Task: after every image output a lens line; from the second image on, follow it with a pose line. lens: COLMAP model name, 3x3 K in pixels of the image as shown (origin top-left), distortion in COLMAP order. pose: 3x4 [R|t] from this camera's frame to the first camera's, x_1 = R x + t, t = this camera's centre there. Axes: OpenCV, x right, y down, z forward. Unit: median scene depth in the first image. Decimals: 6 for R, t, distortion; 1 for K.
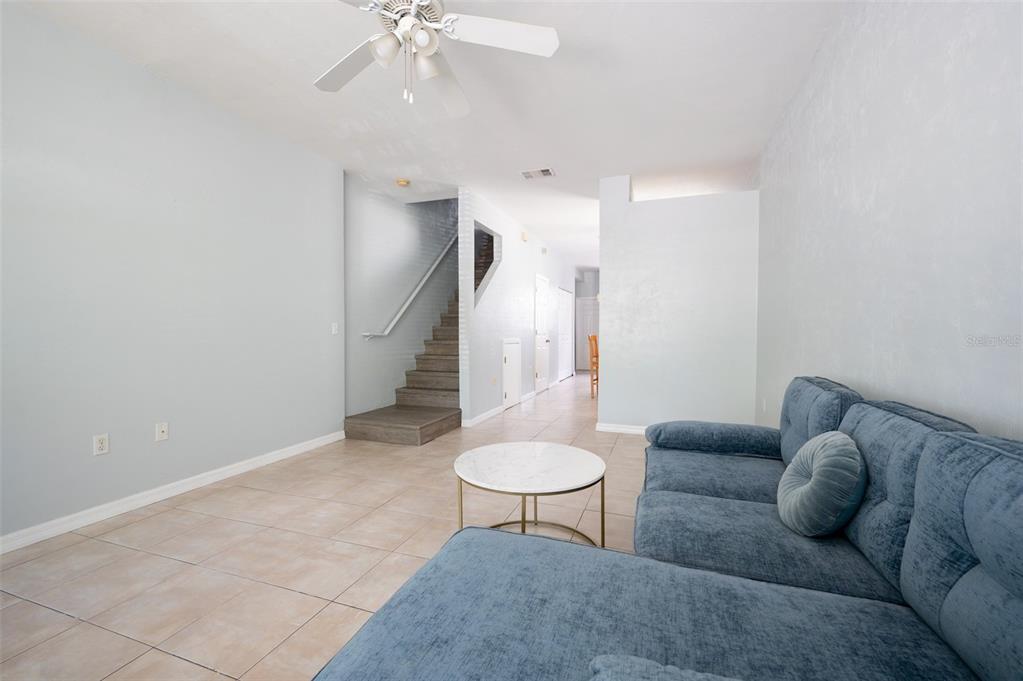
lens RADIAL K [[422.9, 0, 511.5], [0, 422.9, 340.5], [0, 0, 1]] dist [-0.000207, -0.000040]
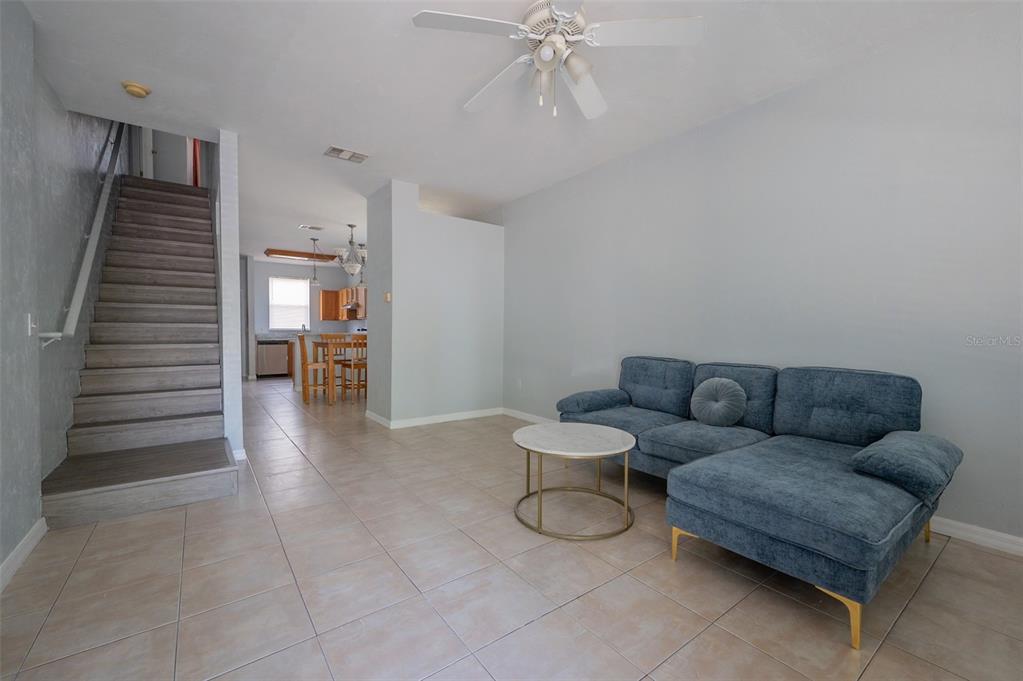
lens RADIAL K [[422.9, 0, 511.5], [0, 422.9, 340.5], [0, 0, 1]] dist [-0.000207, -0.000040]
pose [[0.558900, -0.018905, 0.829020, -0.501314], [0.019407, 0.999764, 0.009715, -0.002847], [-0.829008, 0.010659, 0.559135, 0.212068]]
